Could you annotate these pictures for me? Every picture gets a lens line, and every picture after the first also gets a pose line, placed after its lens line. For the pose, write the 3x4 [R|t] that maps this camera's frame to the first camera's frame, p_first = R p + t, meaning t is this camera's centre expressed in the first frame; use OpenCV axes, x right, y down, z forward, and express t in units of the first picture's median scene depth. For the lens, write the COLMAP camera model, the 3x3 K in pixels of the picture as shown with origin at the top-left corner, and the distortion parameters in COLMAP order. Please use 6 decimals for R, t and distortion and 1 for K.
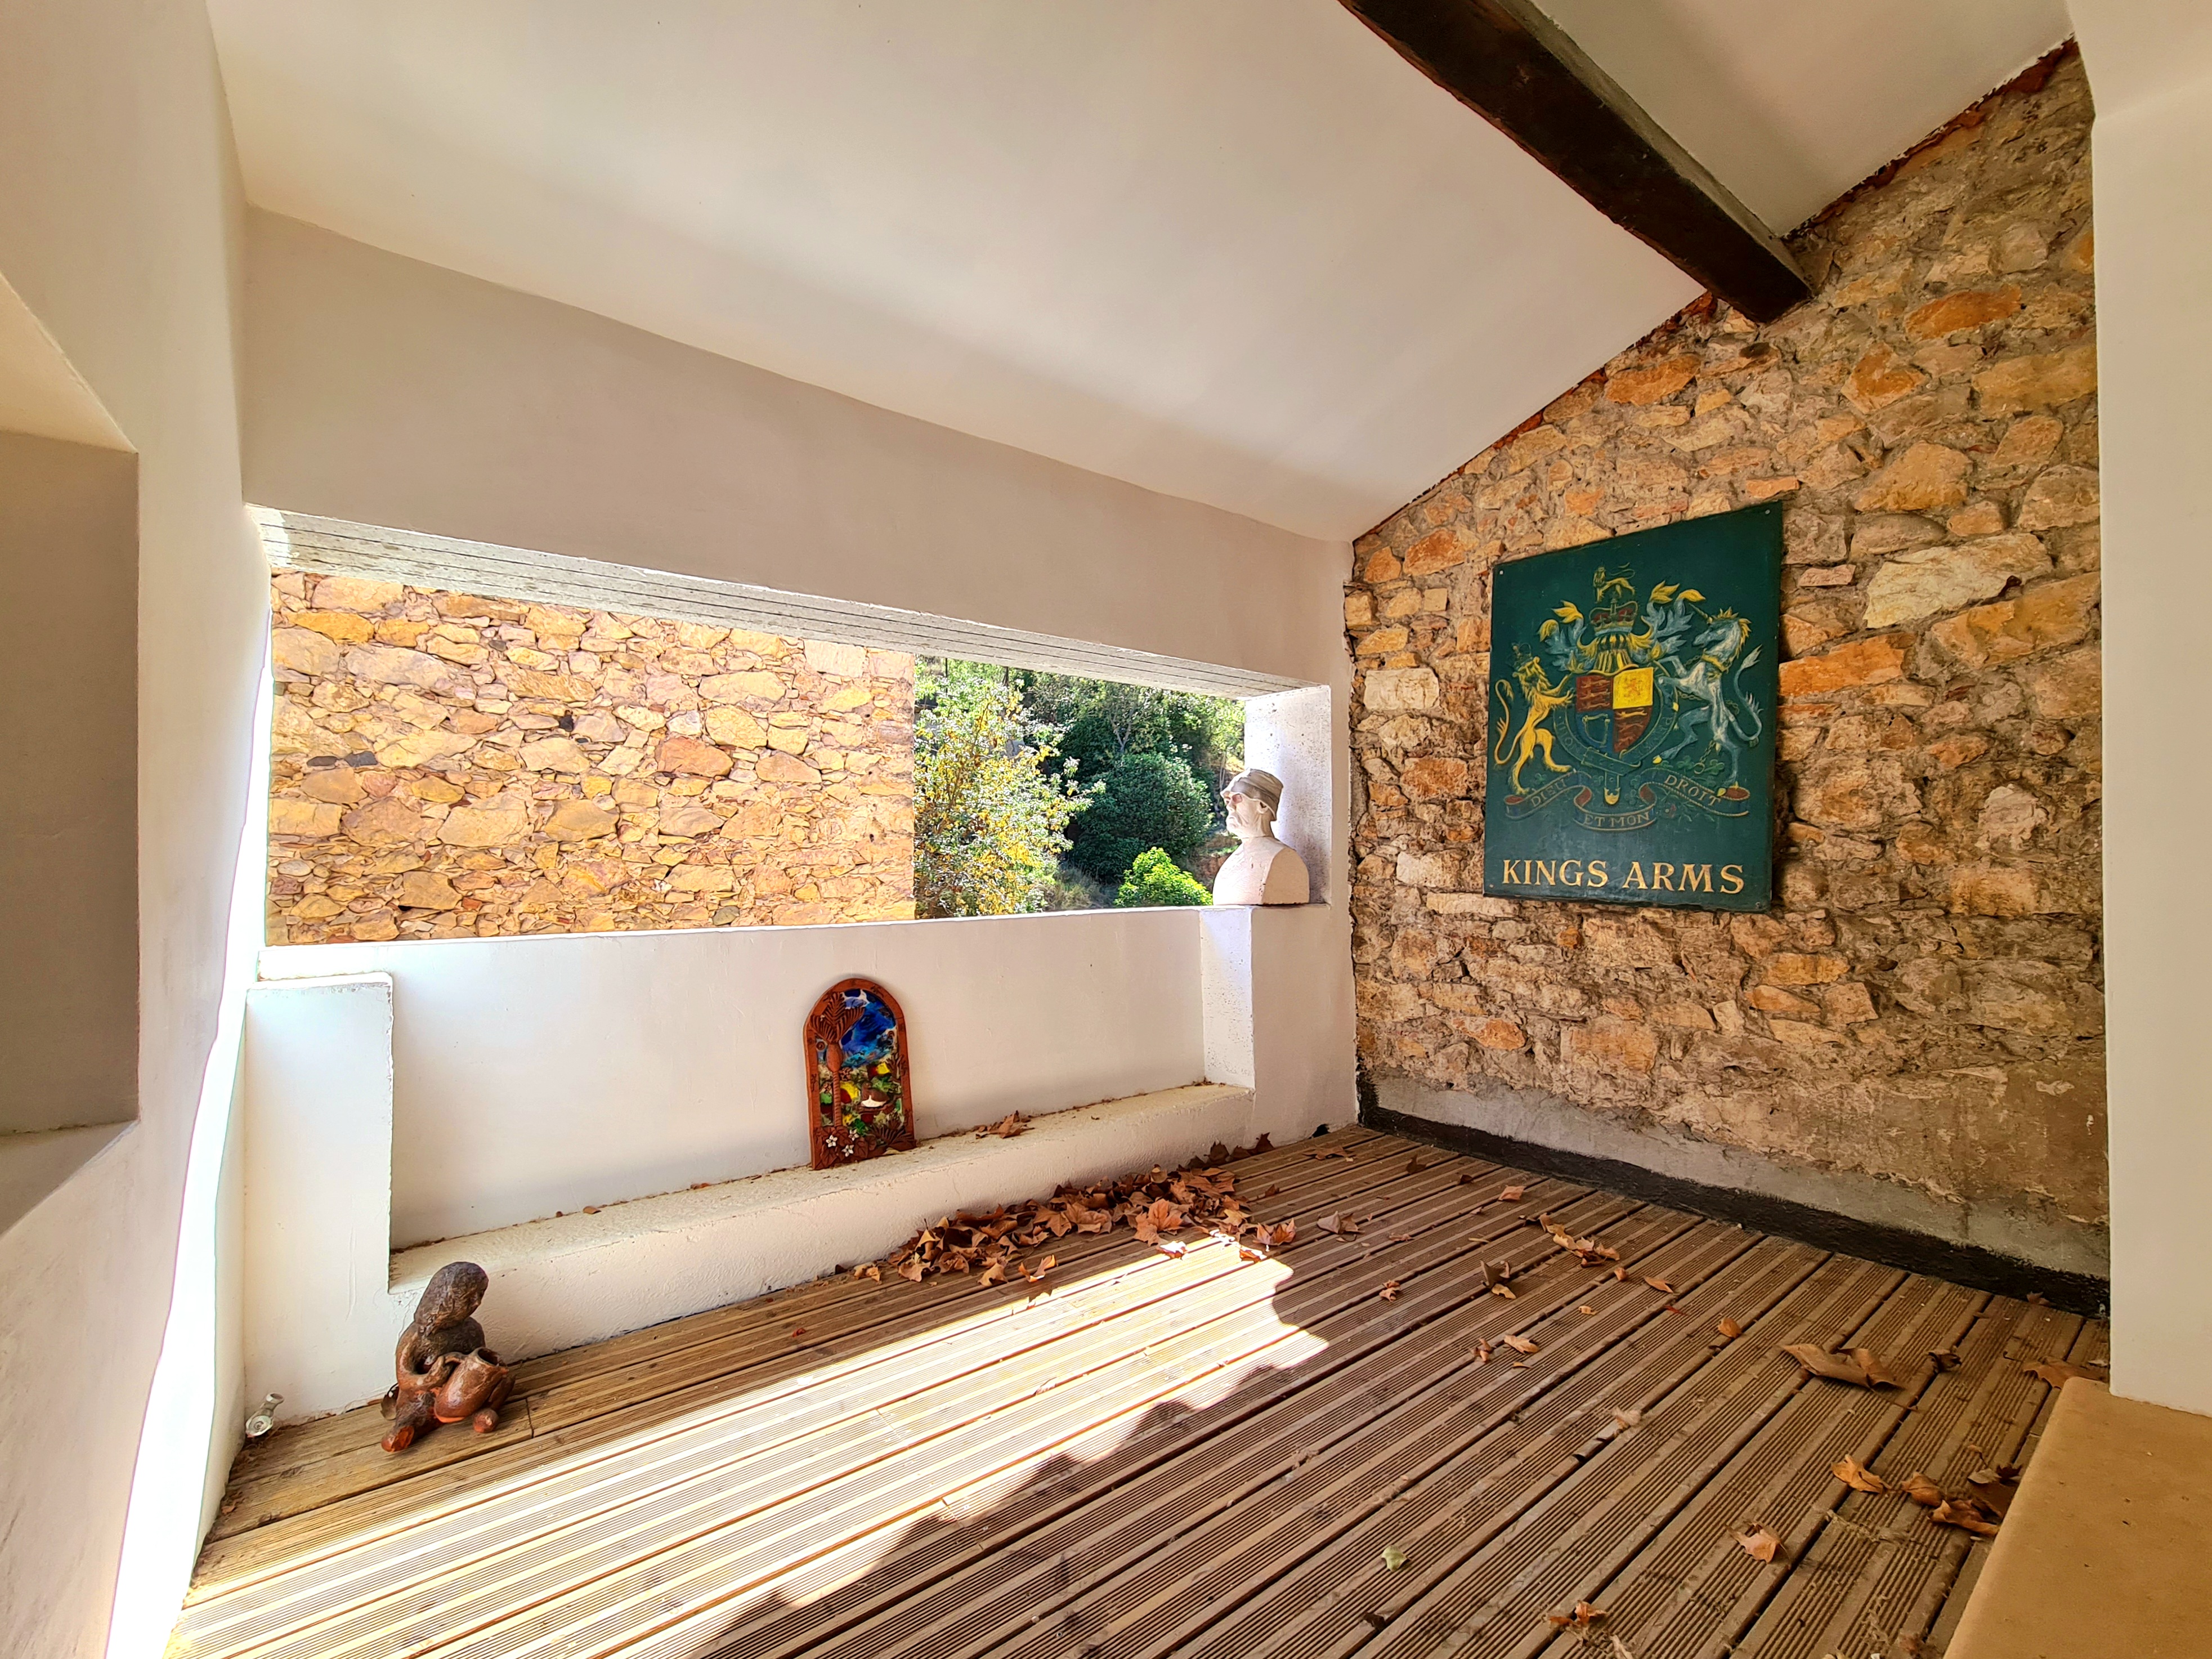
lens RADIAL K [[942.3, 0, 1107.4], [0, 942.3, 831.6], [0, 0, 1]] dist [0.002283, 0.000041]
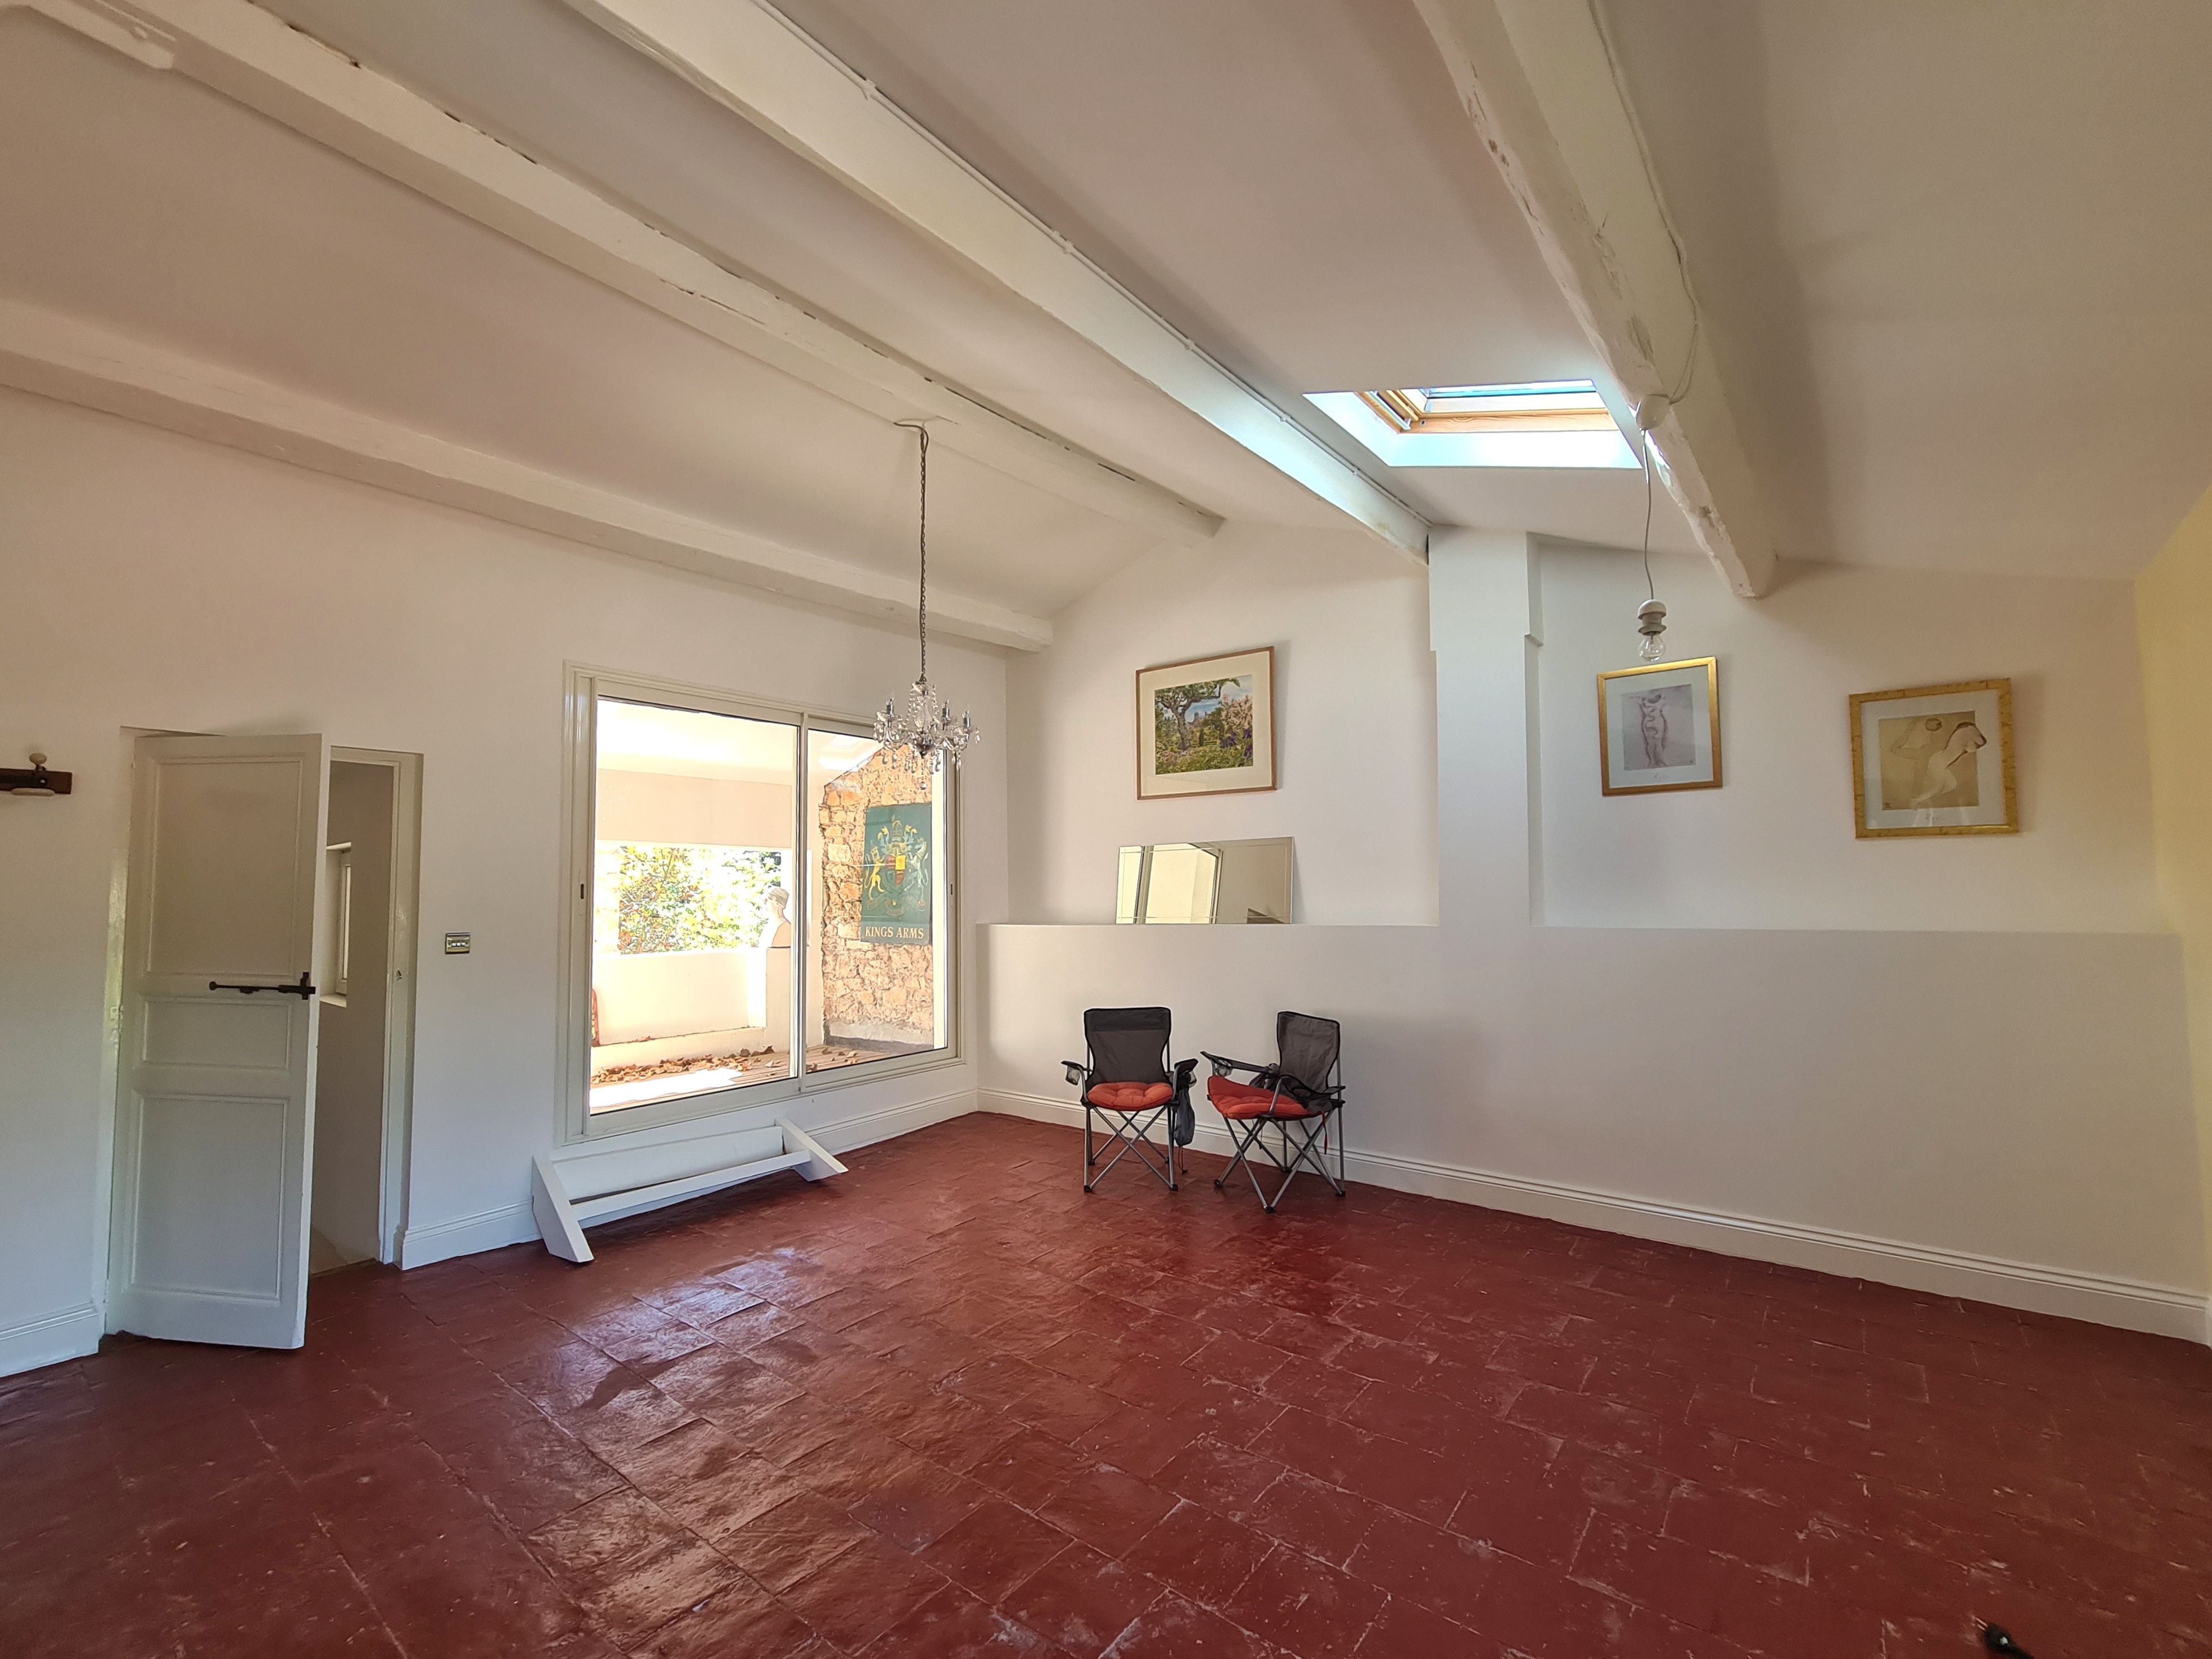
lens RADIAL K [[942.2, 0, 1114.2], [0, 942.2, 832.6], [0, 0, 1]] dist [0.002283, 0.000041]
pose [[0.968372, 0.005947, 0.249441, 0.397602], [0.007051, 0.998664, -0.051184, -0.078887], [-0.249412, 0.051324, 0.967036, -1.459240]]
